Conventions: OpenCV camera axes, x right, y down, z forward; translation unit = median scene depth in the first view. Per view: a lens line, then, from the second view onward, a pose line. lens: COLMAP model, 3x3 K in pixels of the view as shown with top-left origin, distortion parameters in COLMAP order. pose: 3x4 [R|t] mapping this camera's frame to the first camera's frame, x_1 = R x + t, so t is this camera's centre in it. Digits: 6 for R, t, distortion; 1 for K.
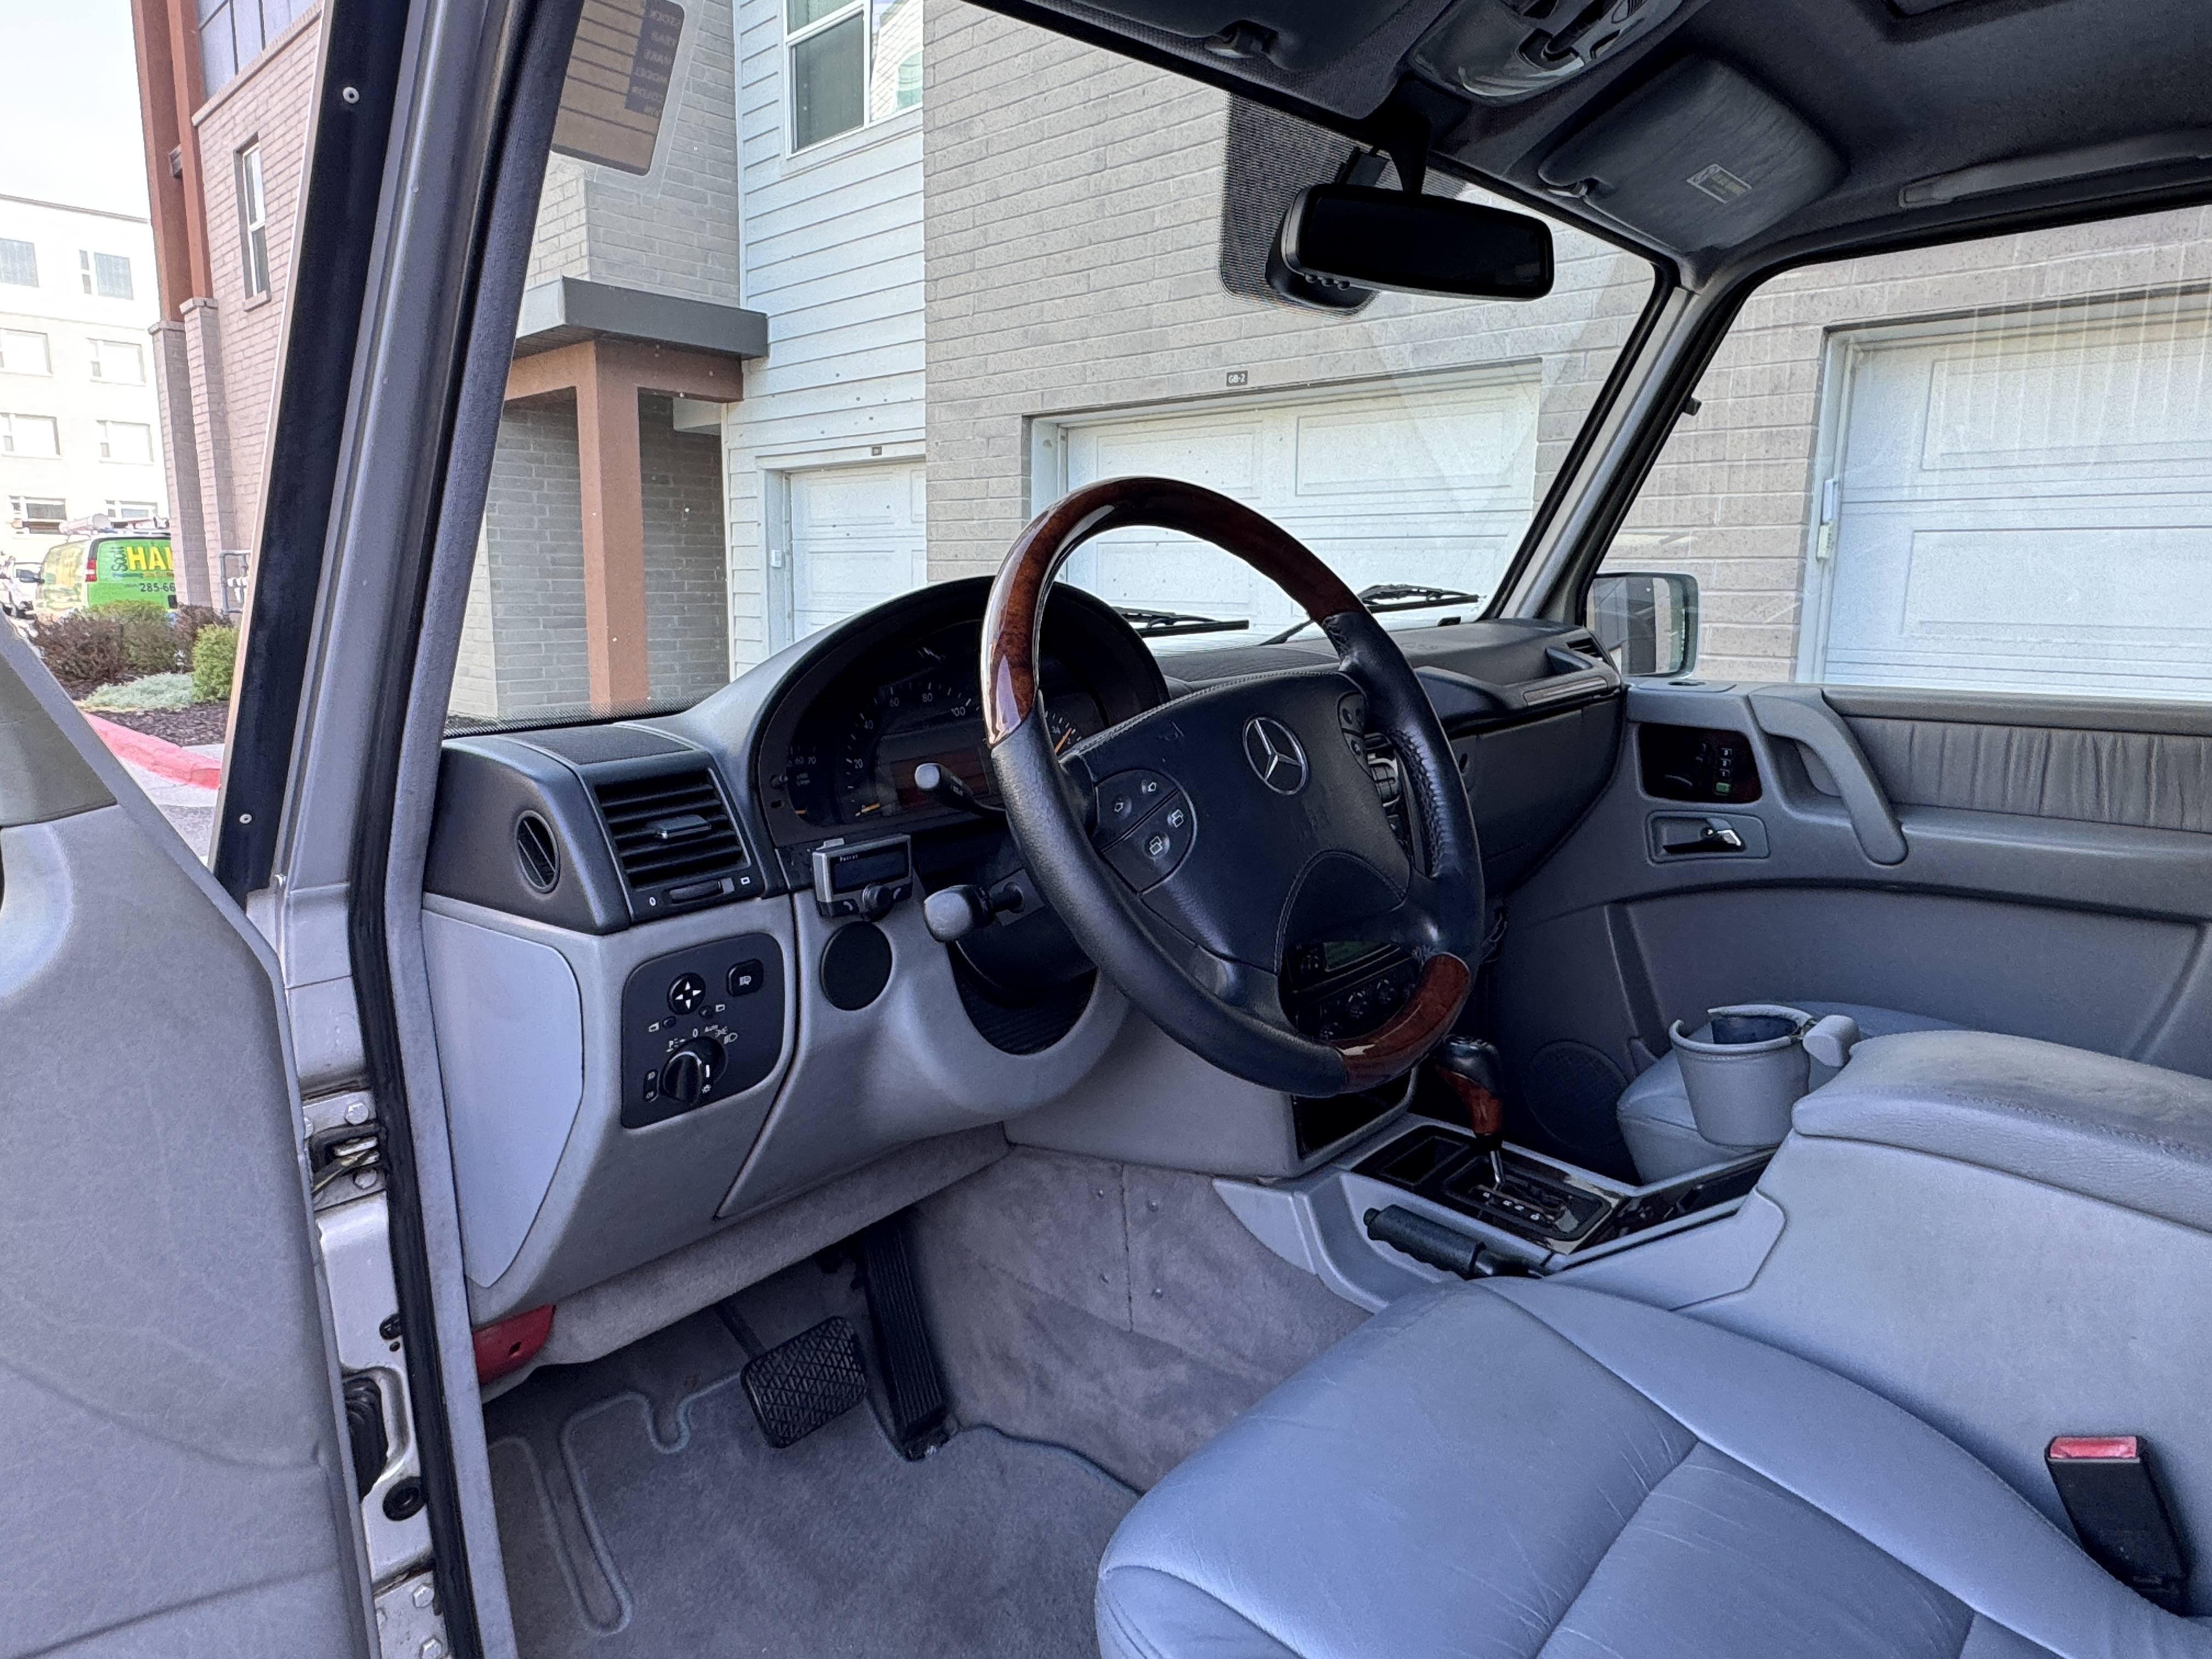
lens RADIAL K [[1325.3, 0, 1071.2], [0, 1325.3, 819.7], [0, 0, 1]] dist [-0.004840, 0.001096]
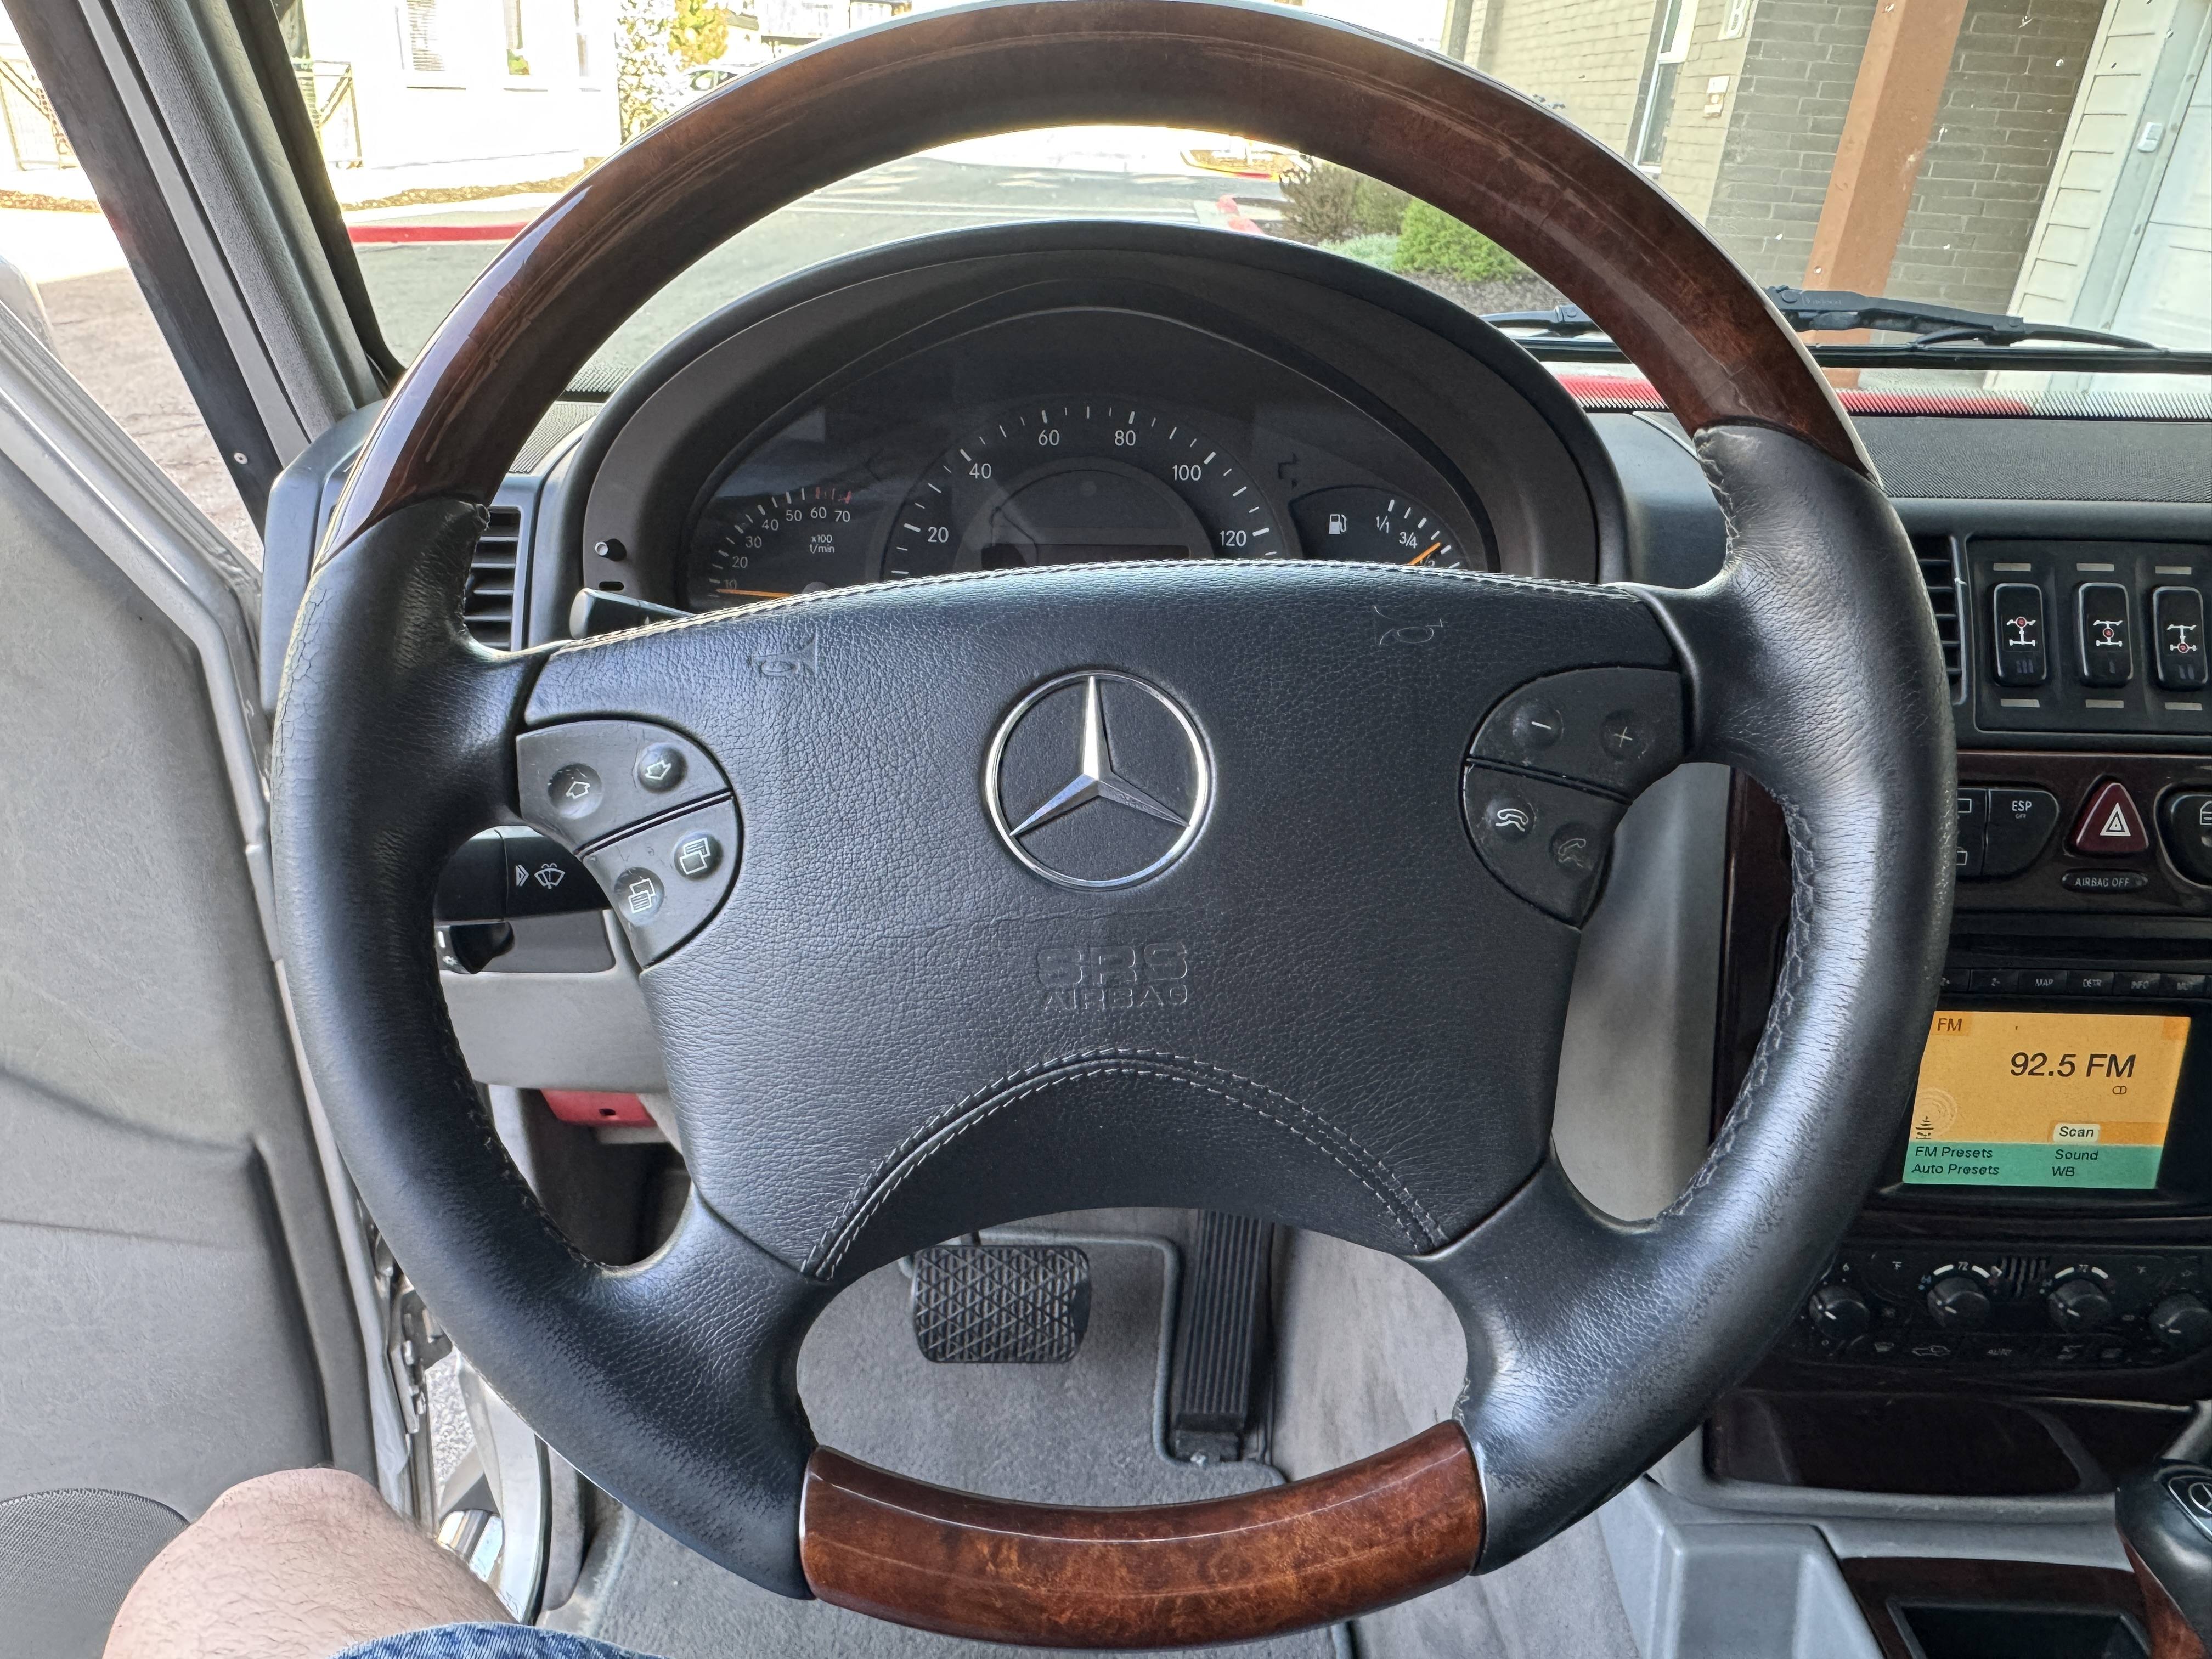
lens RADIAL K [[1485.3, 0, 1050.0], [0, 1485.3, 825.0], [0, 0, 1]] dist [-0.003623, 0.000636]
pose [[0.669341, 0.347430, -0.656715, 0.277846], [-0.171688, 0.932330, 0.318252, -0.110192], [0.722845, -0.100269, 0.683697, 0.439886]]
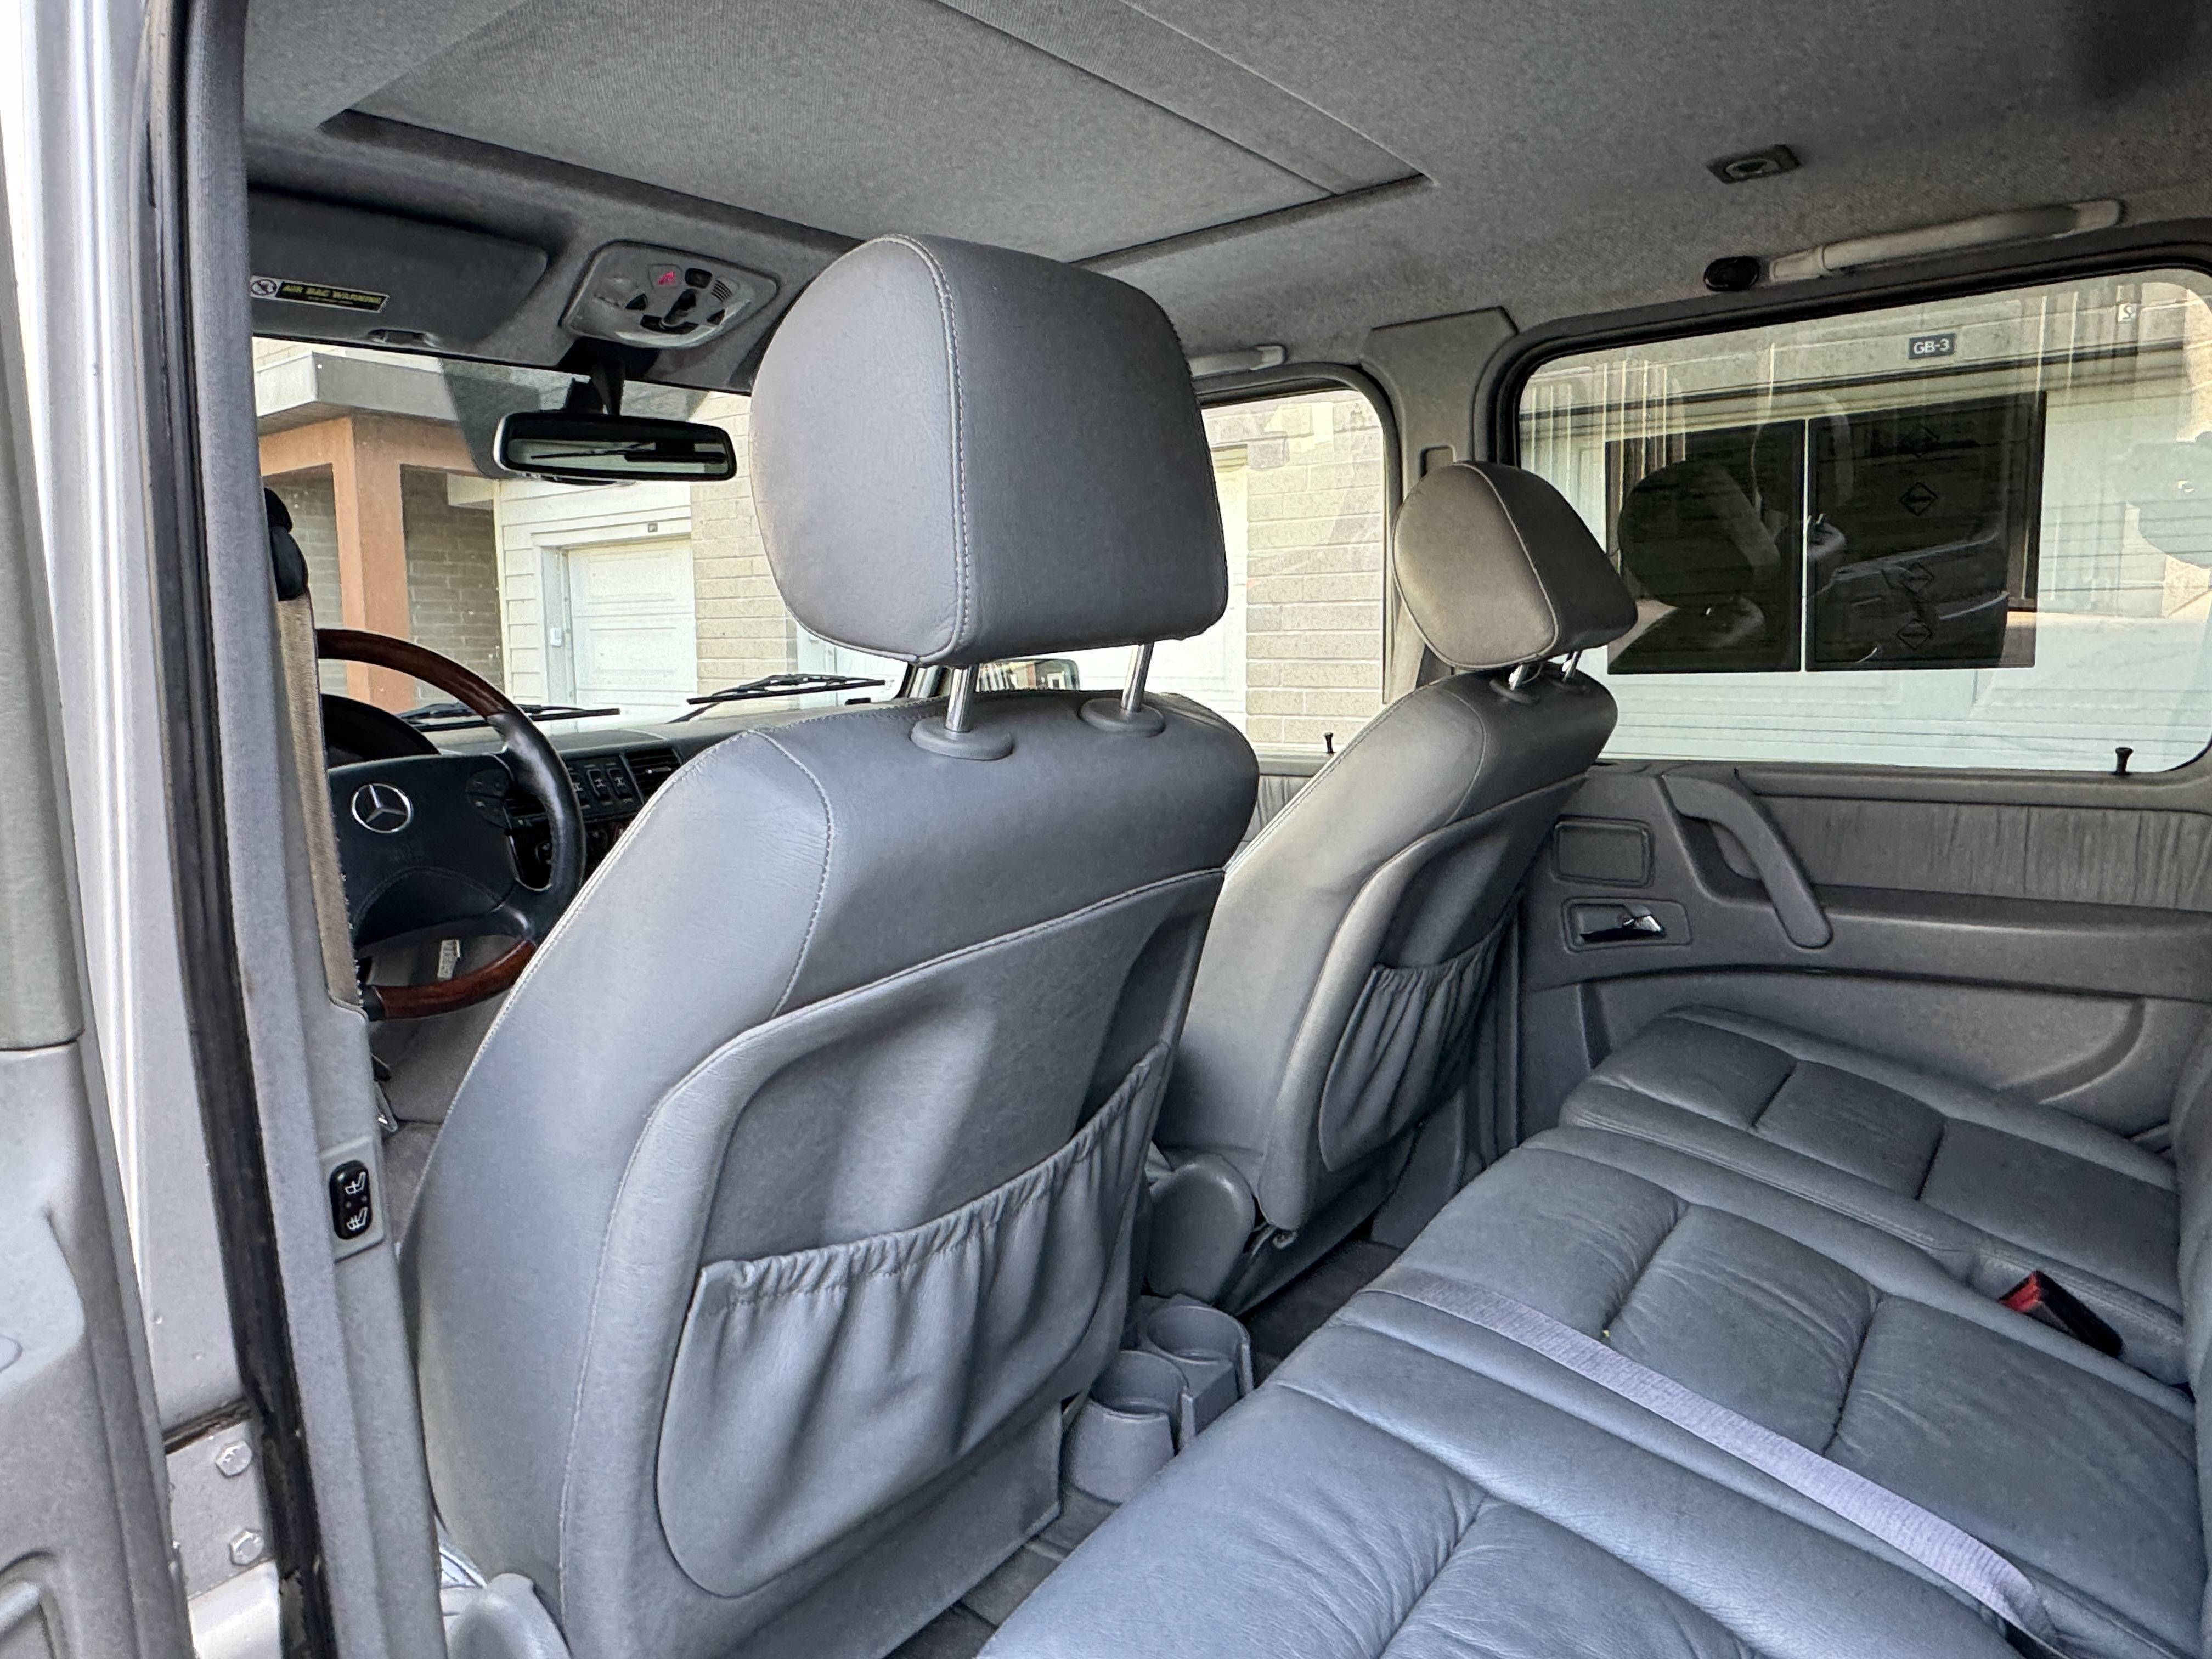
lens RADIAL K [[1394.4, 0, 1087.1], [0, 1394.4, 830.5], [0, 0, 1]] dist [-0.007051, 0.002616]
pose [[0.994732, -0.029588, 0.098147, 0.517842], [0.034195, 0.998374, -0.045600, 0.054190], [-0.096638, 0.048715, 0.994127, -0.444069]]
